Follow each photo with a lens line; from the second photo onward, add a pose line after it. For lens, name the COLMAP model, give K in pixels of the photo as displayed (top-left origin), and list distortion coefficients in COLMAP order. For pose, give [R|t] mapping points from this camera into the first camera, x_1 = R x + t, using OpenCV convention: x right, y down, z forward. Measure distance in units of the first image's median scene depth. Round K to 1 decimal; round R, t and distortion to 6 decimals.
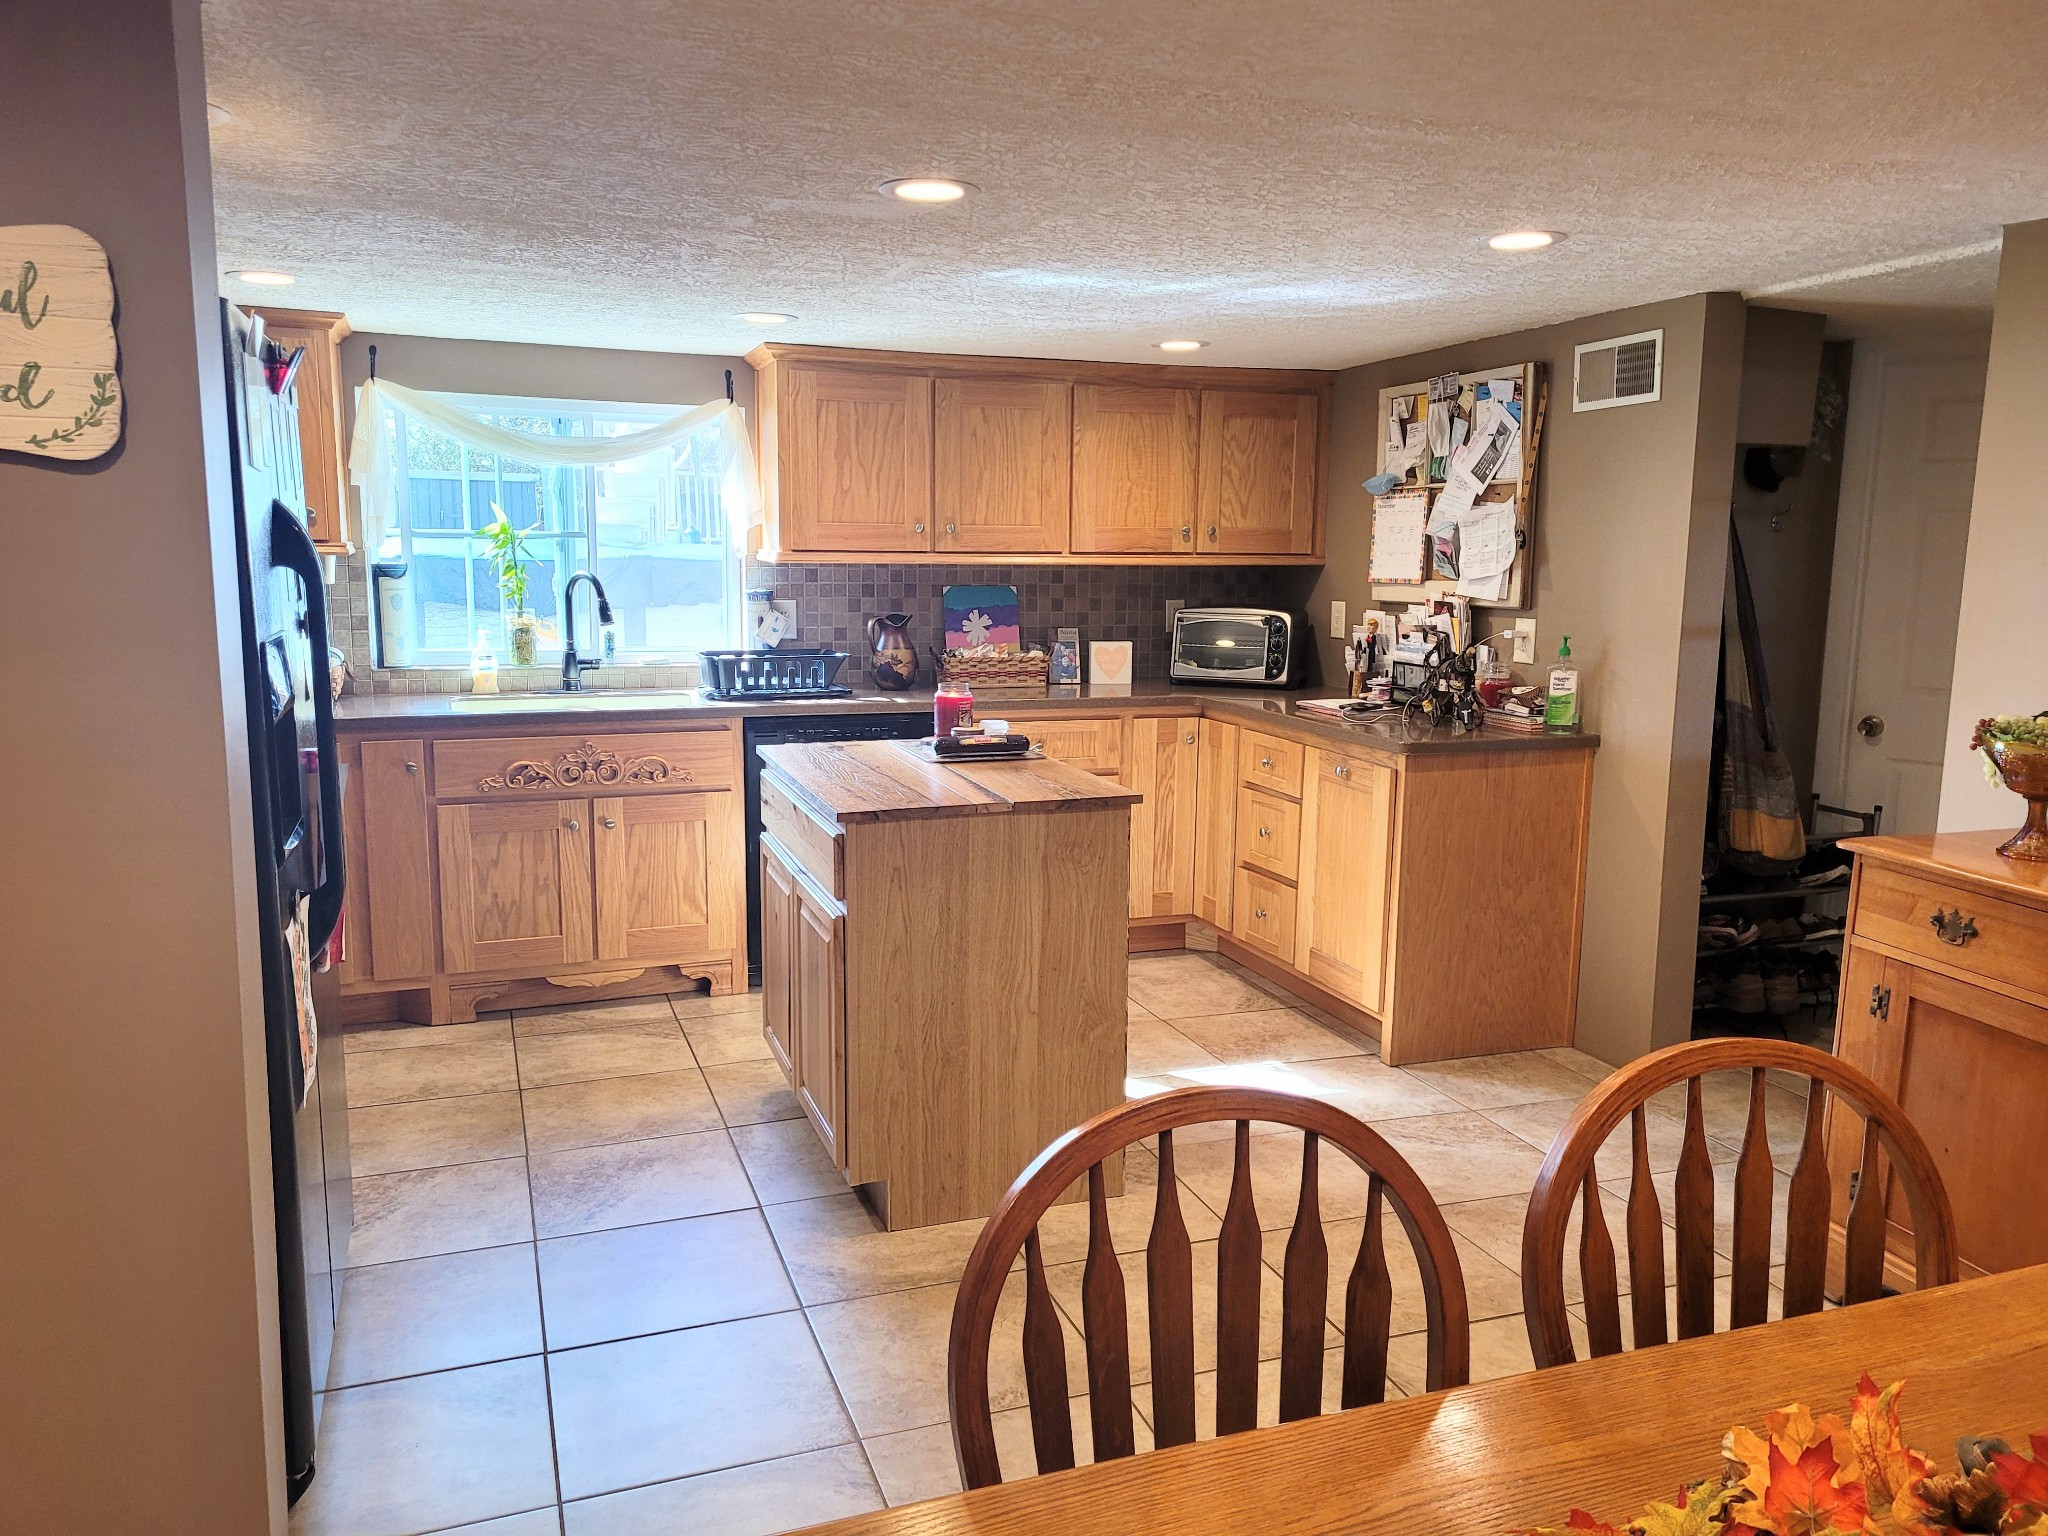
lens RADIAL K [[1531.5, 0, 1036.8], [0, 1531.5, 766.8], [0, 0, 1]] dist [0.001334, -0.034911]
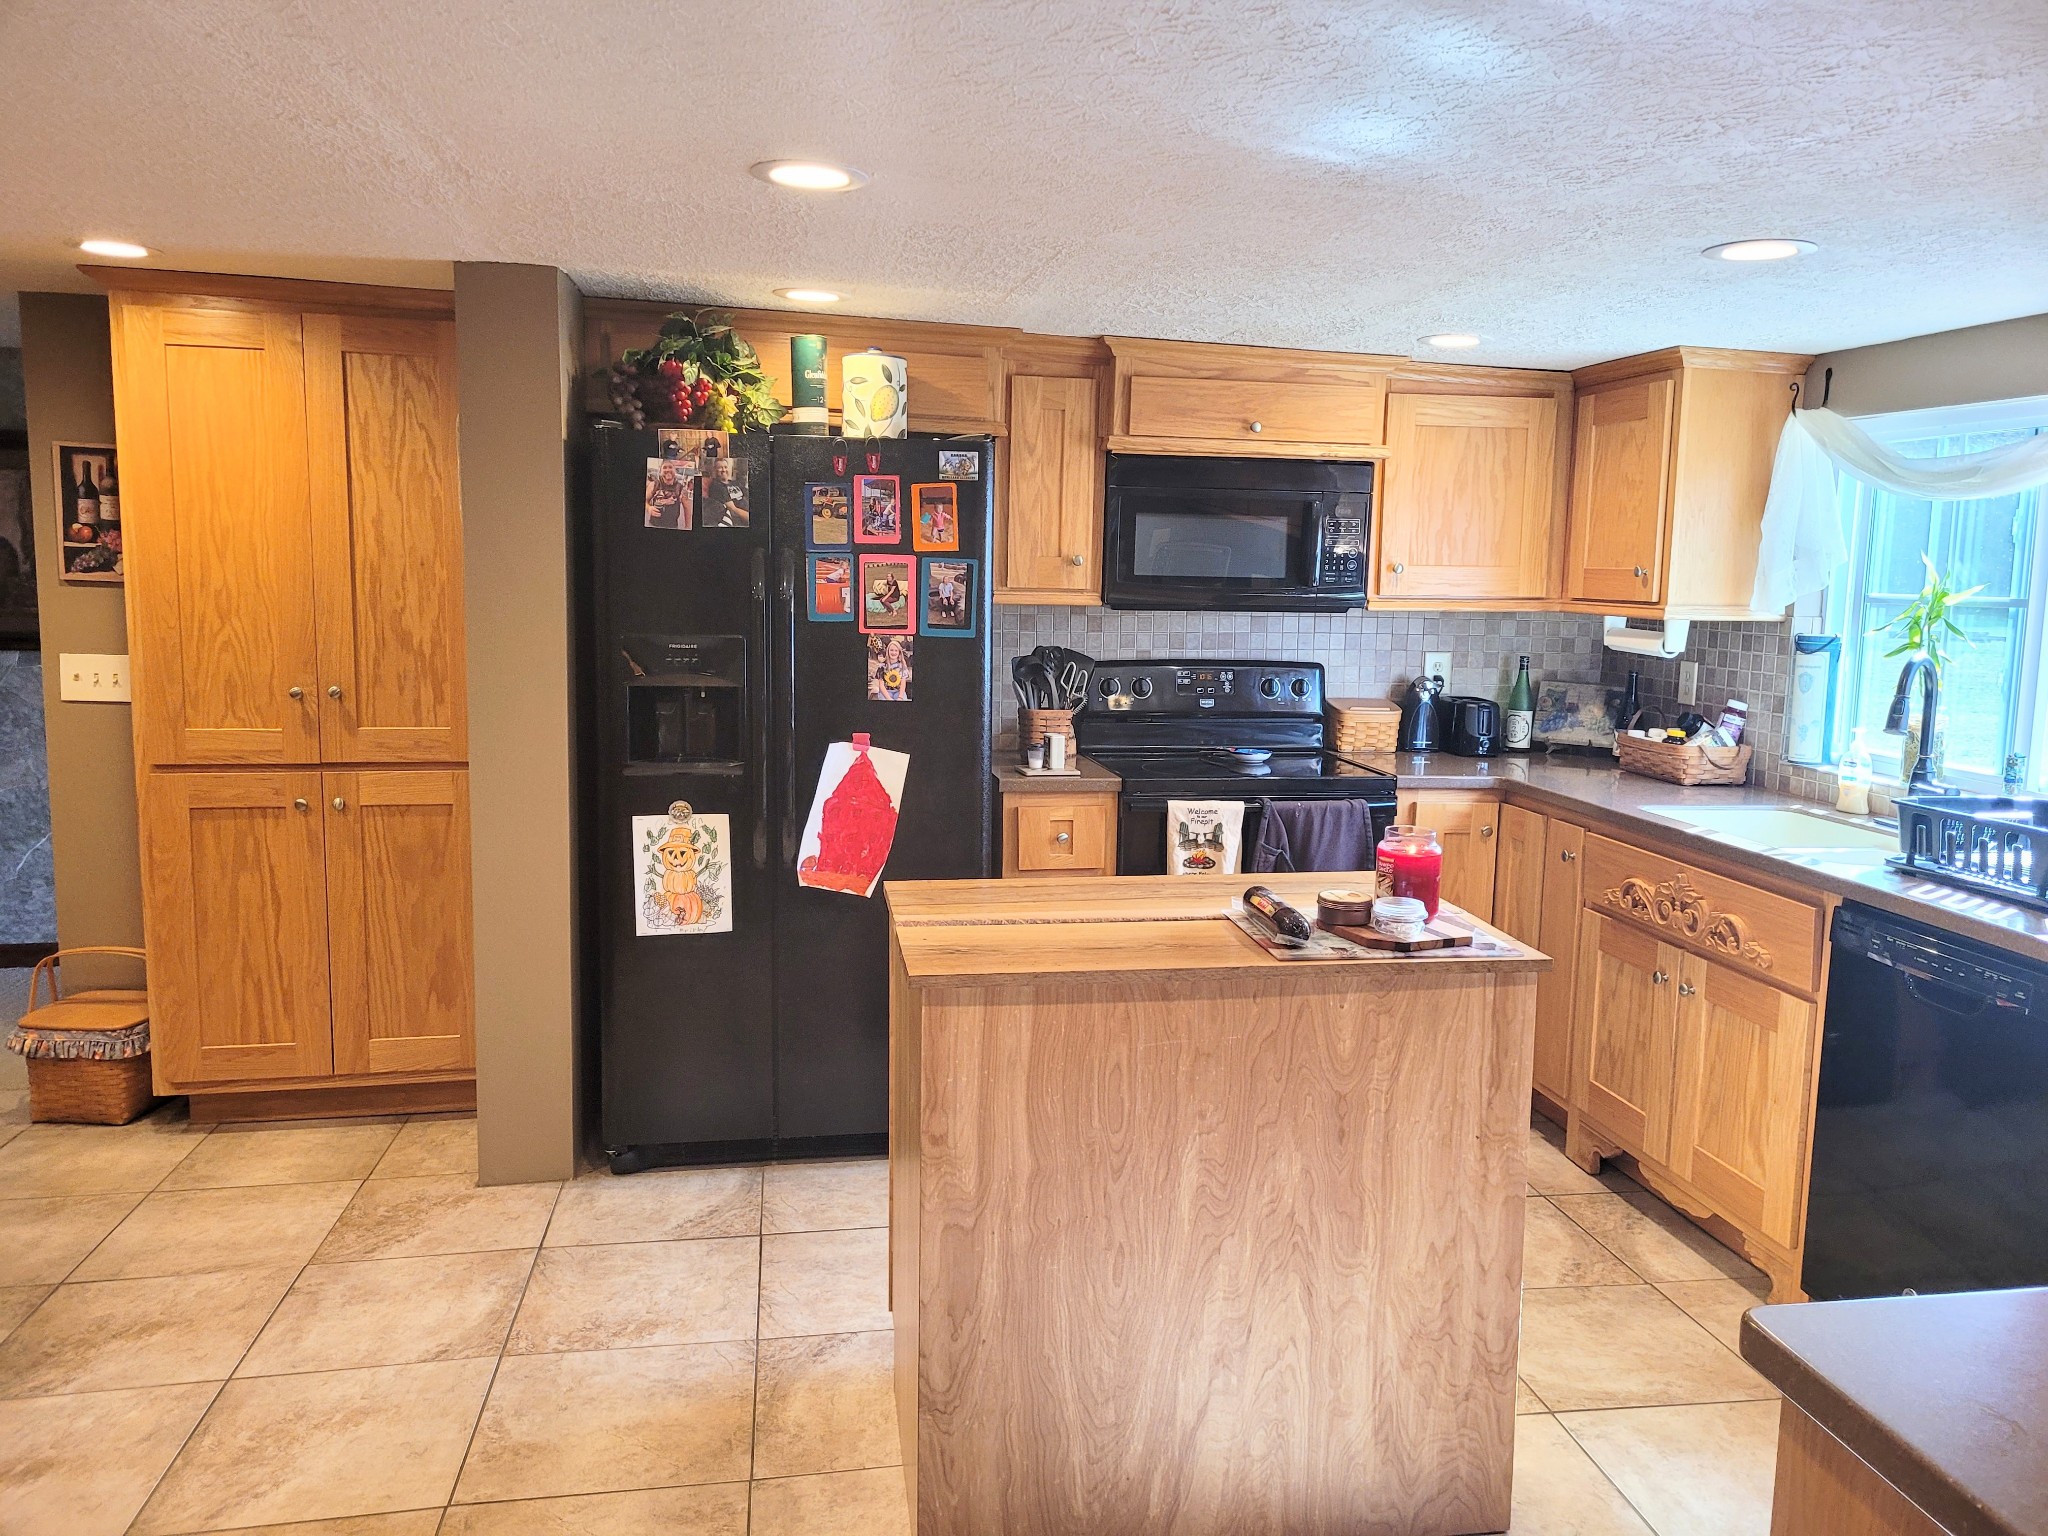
lens RADIAL K [[1531.5, 0, 1036.8], [0, 1531.5, 766.8], [0, 0, 1]] dist [0.001334, -0.034911]
pose [[-0.177413, 0.119361, -0.976871, 0.474377], [-0.163064, 0.975332, 0.148787, -0.125552], [0.970533, 0.185690, -0.153573, 0.783564]]
